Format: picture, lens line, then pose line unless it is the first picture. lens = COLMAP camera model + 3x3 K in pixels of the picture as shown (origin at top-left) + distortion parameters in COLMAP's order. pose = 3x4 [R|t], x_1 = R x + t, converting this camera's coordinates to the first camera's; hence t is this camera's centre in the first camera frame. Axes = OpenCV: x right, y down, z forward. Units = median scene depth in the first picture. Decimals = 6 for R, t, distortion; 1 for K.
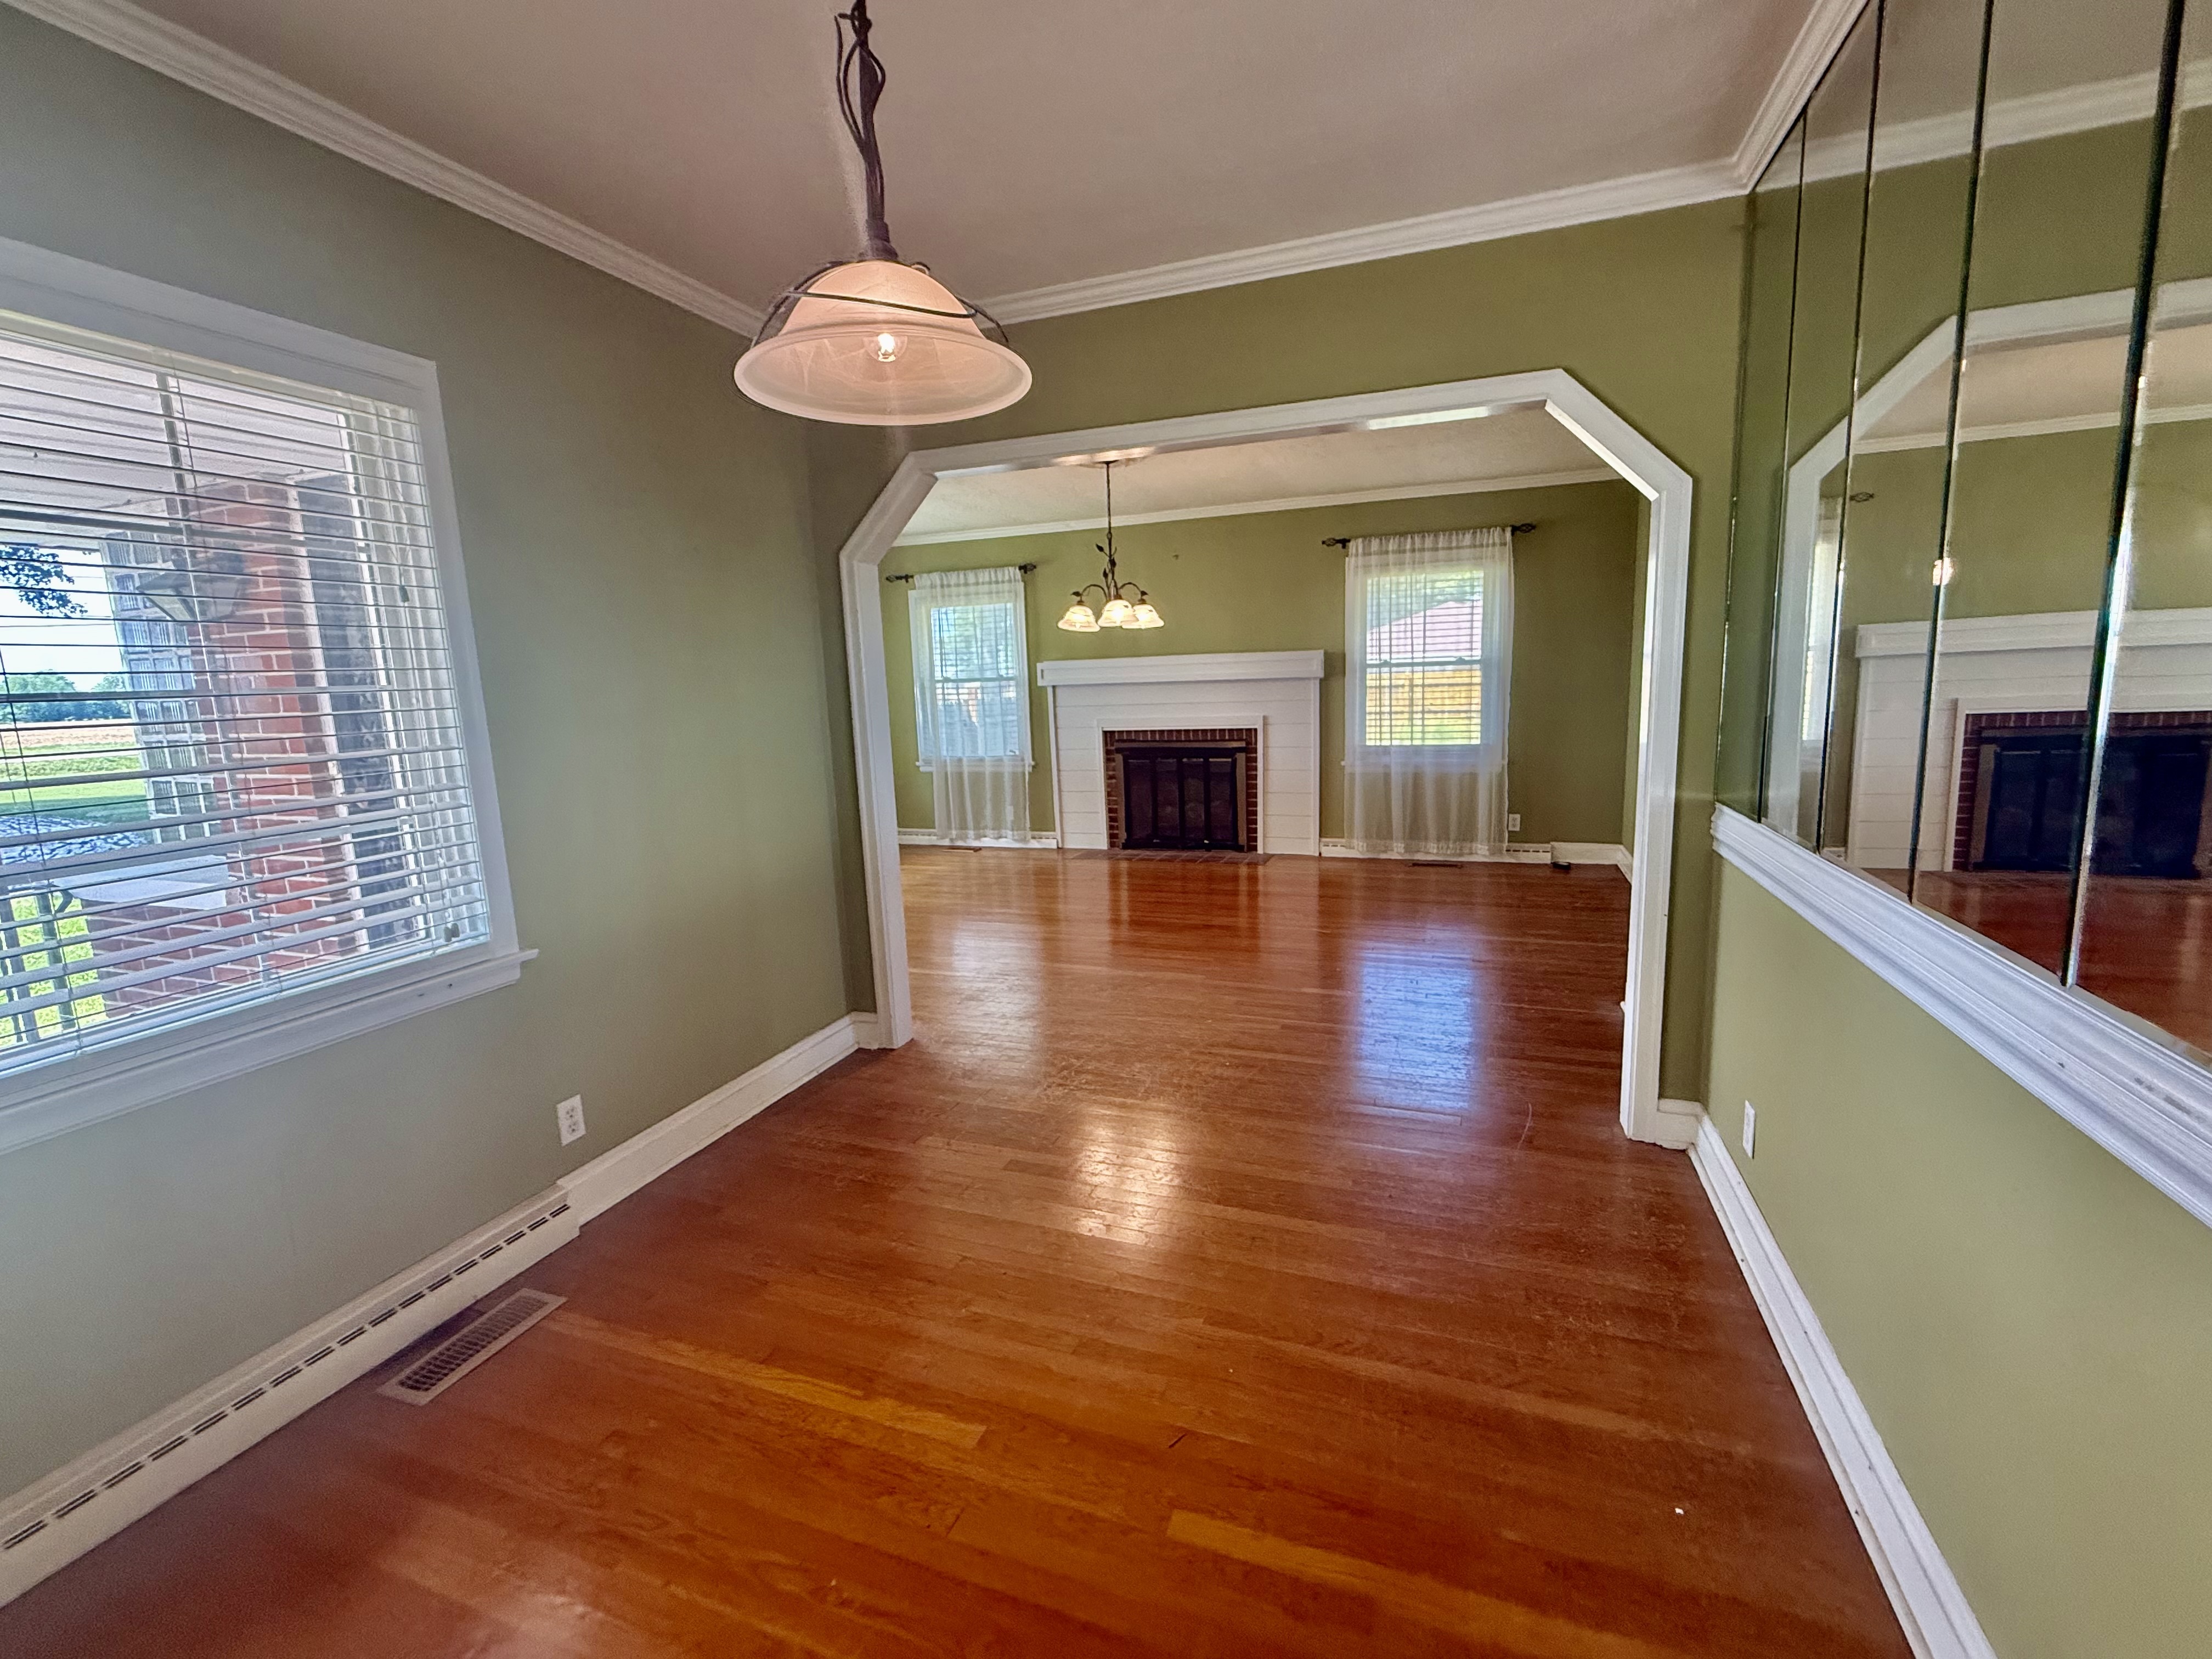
lens RADIAL K [[970.8, 0, 1106.0], [0, 970.8, 829.5], [0, 0, 1]] dist [-0.003682, -0.000154]
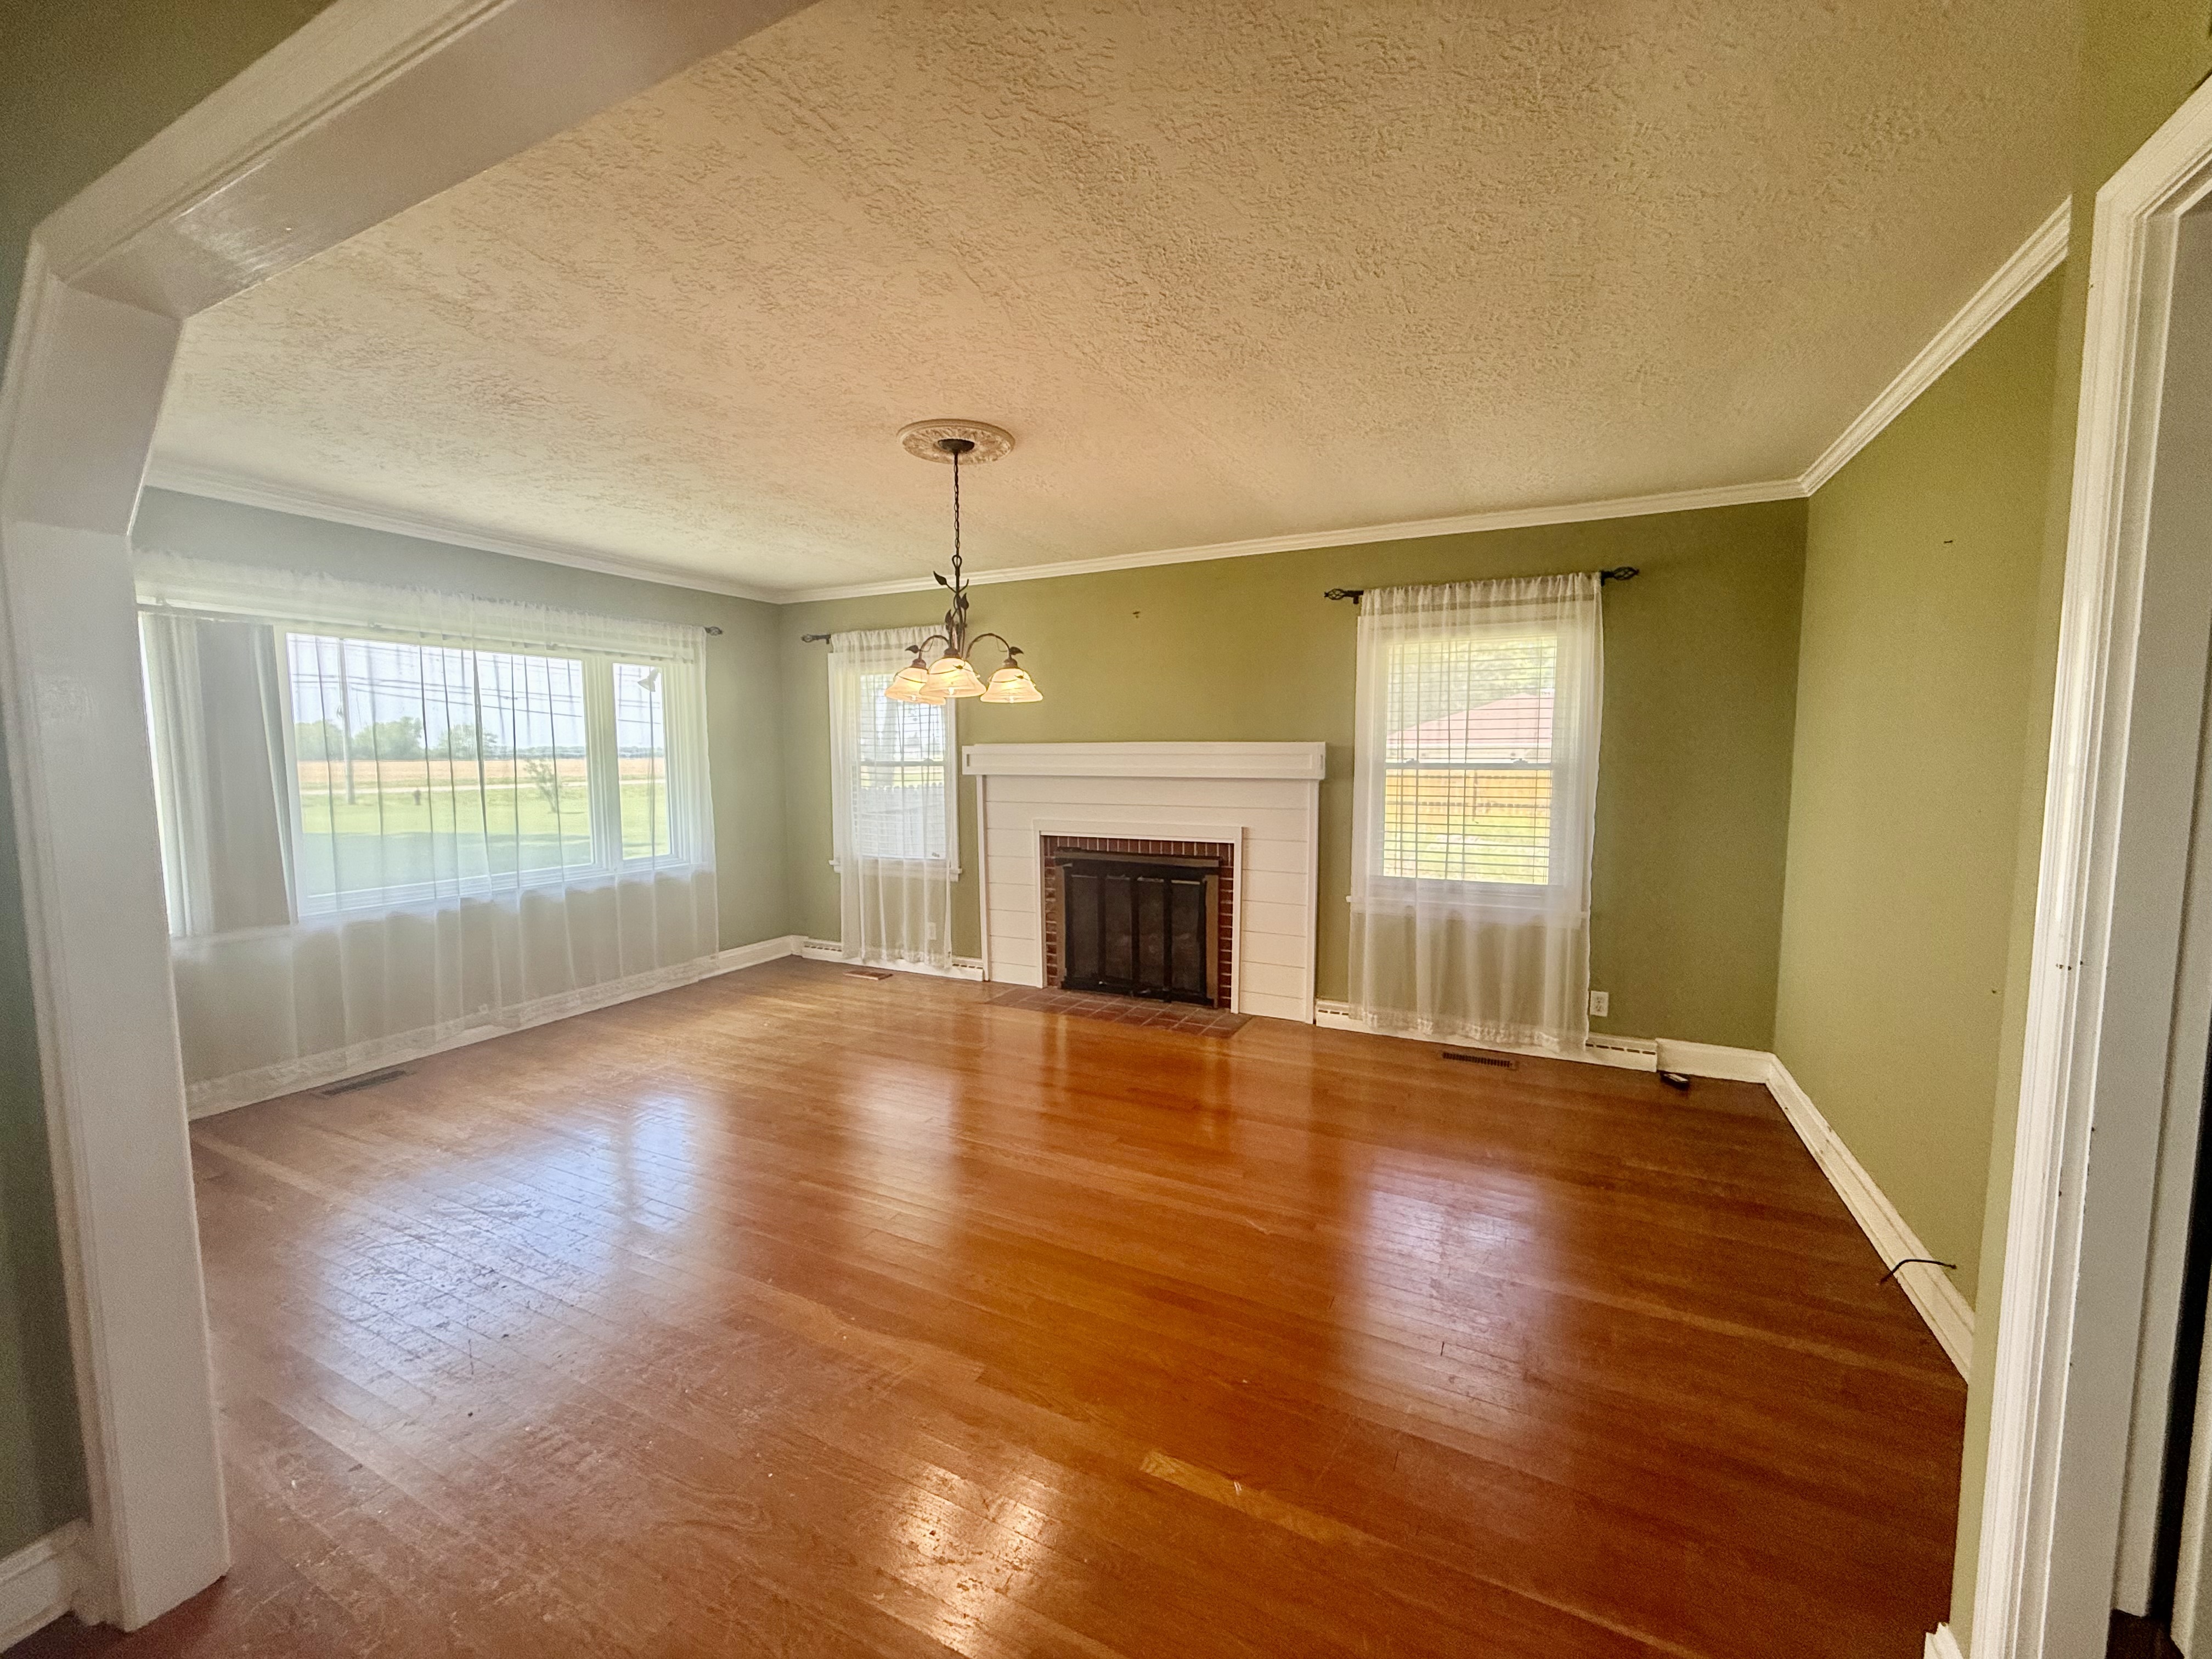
lens RADIAL K [[878.8, 0, 1106.0], [0, 878.8, 829.5], [0, 0, 1]] dist [0.001071, 0.000106]
pose [[0.993976, 0.042073, -0.101205, 0.125638], [-0.048872, 0.996644, -0.065663, -0.065830], [0.098103, 0.070213, 0.992696, 0.322386]]
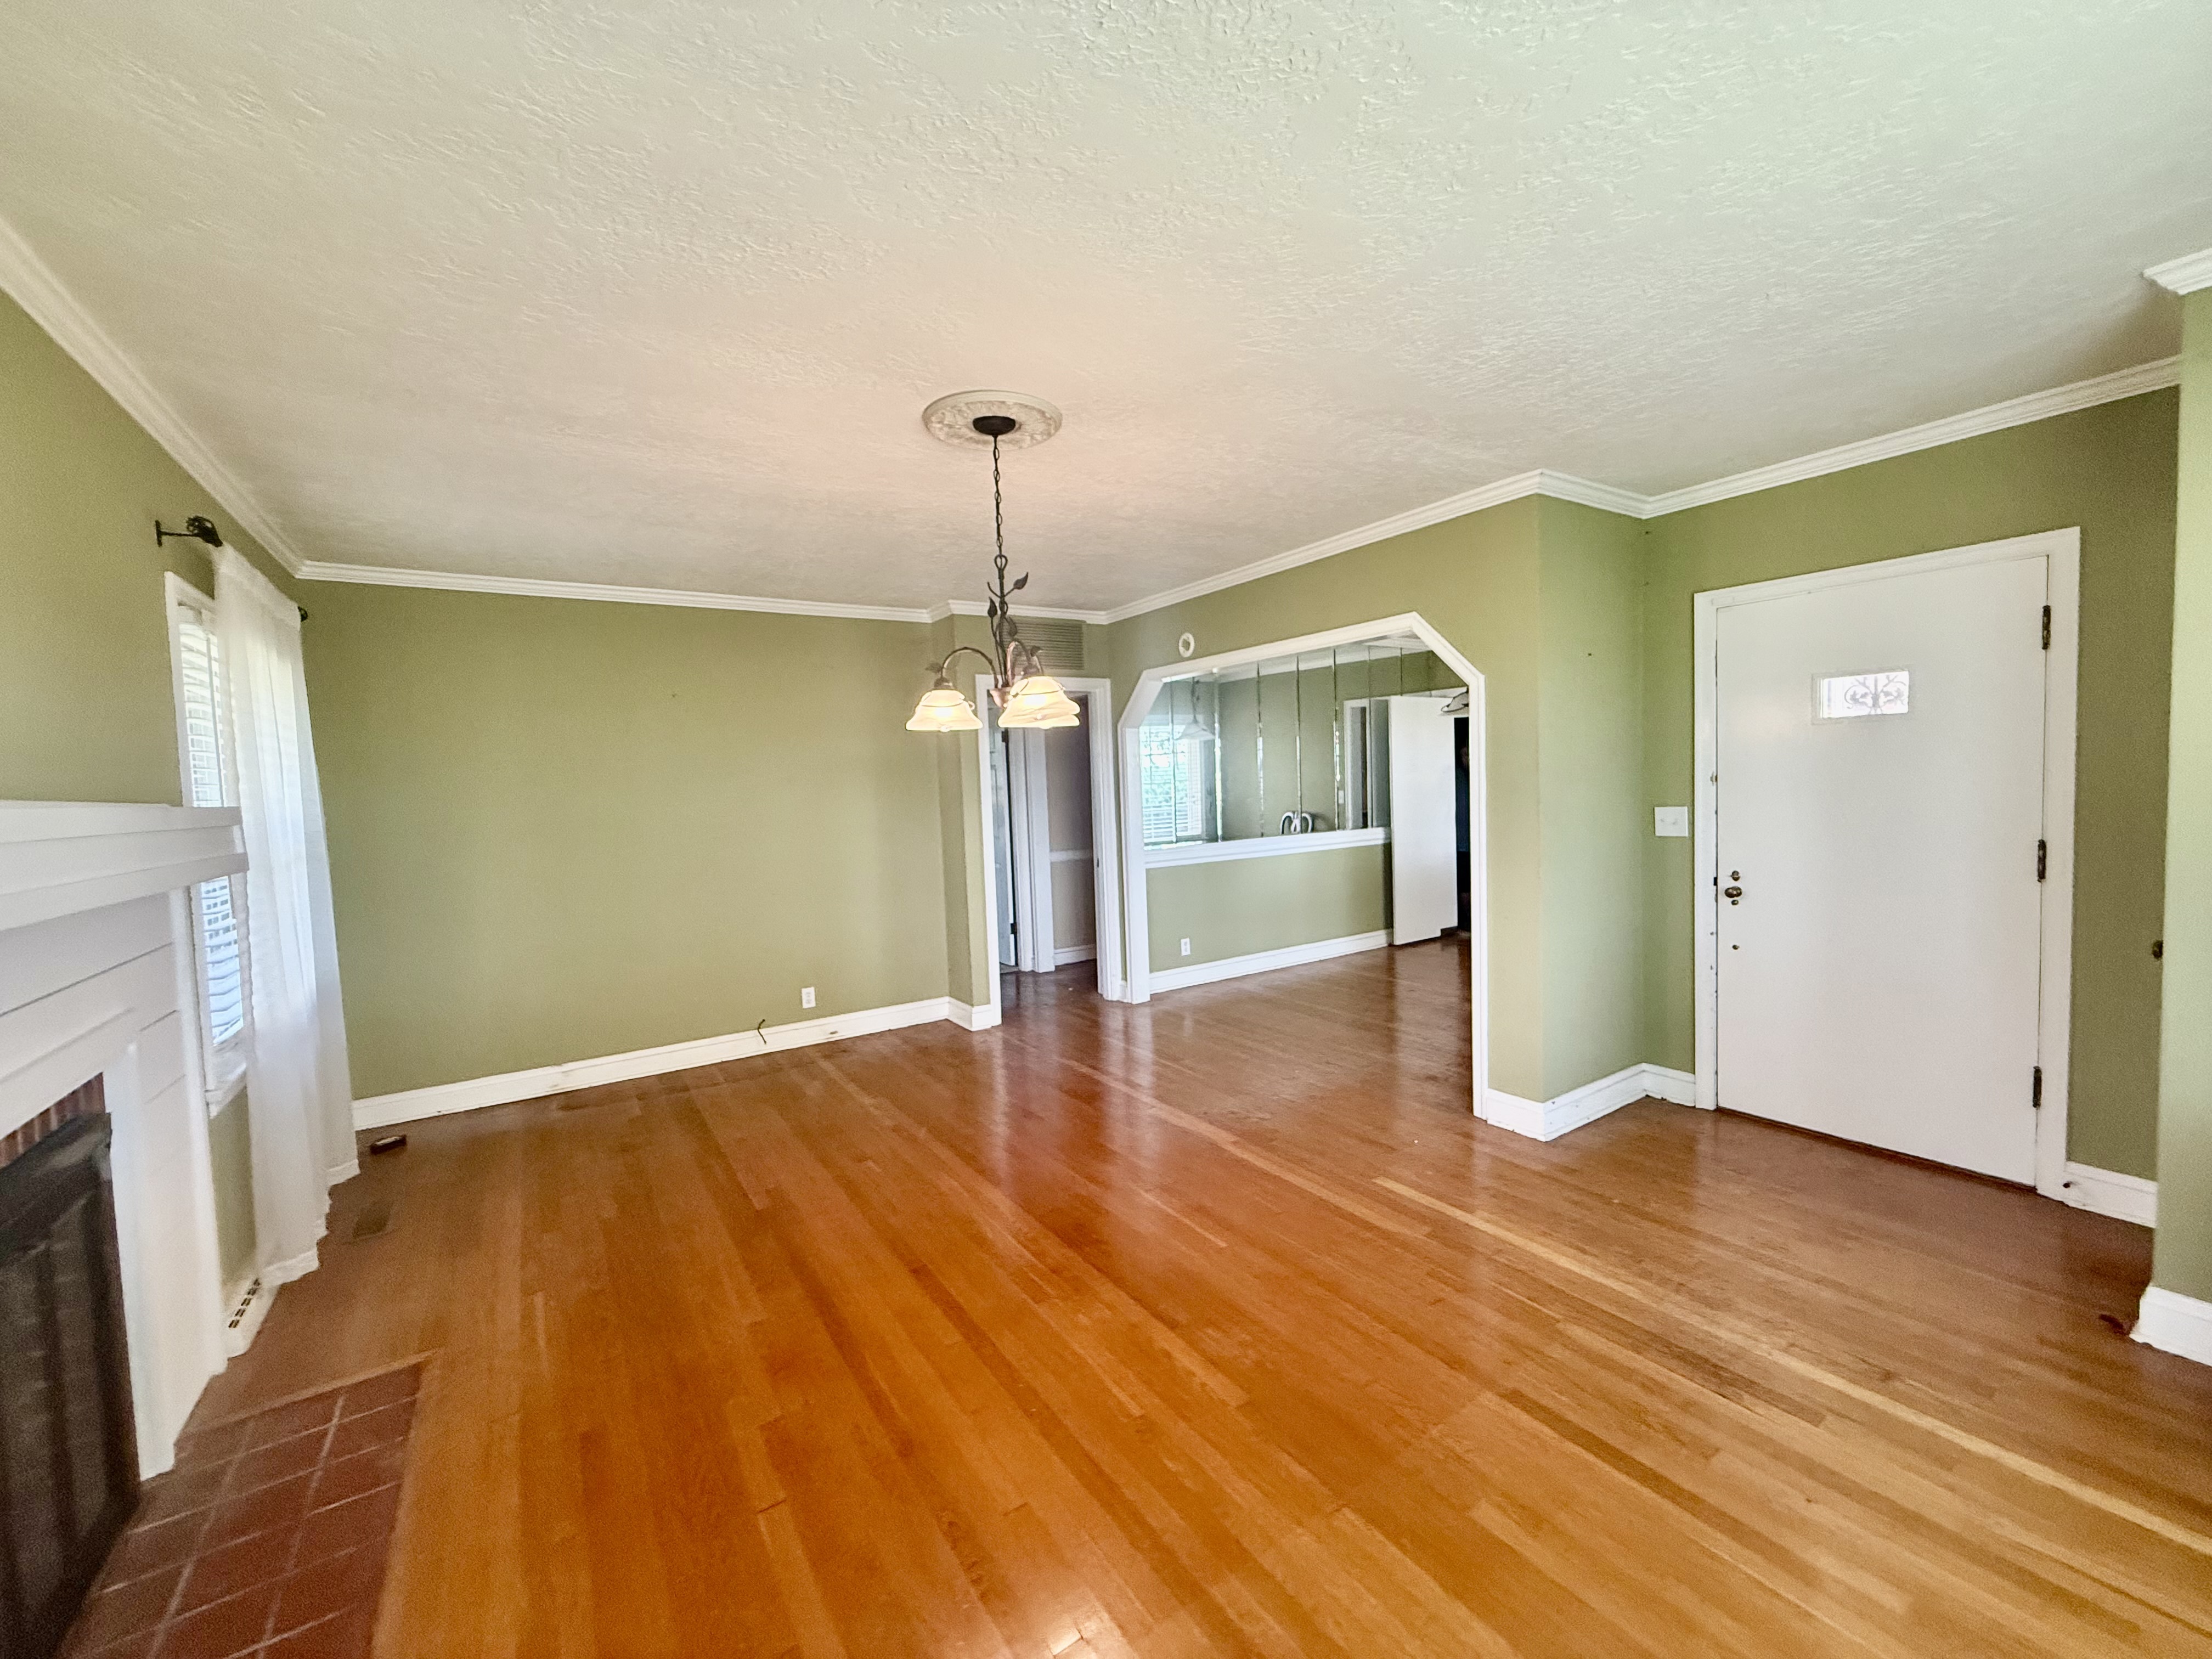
lens RADIAL K [[878.8, 0, 1106.0], [0, 878.8, 829.5], [0, 0, 1]] dist [0.001071, 0.000106]
pose [[-0.804100, 0.037517, 0.593309, -0.239249], [0.159667, 0.974967, 0.154743, -0.160968], [-0.572652, 0.219161, -0.789961, 1.021901]]
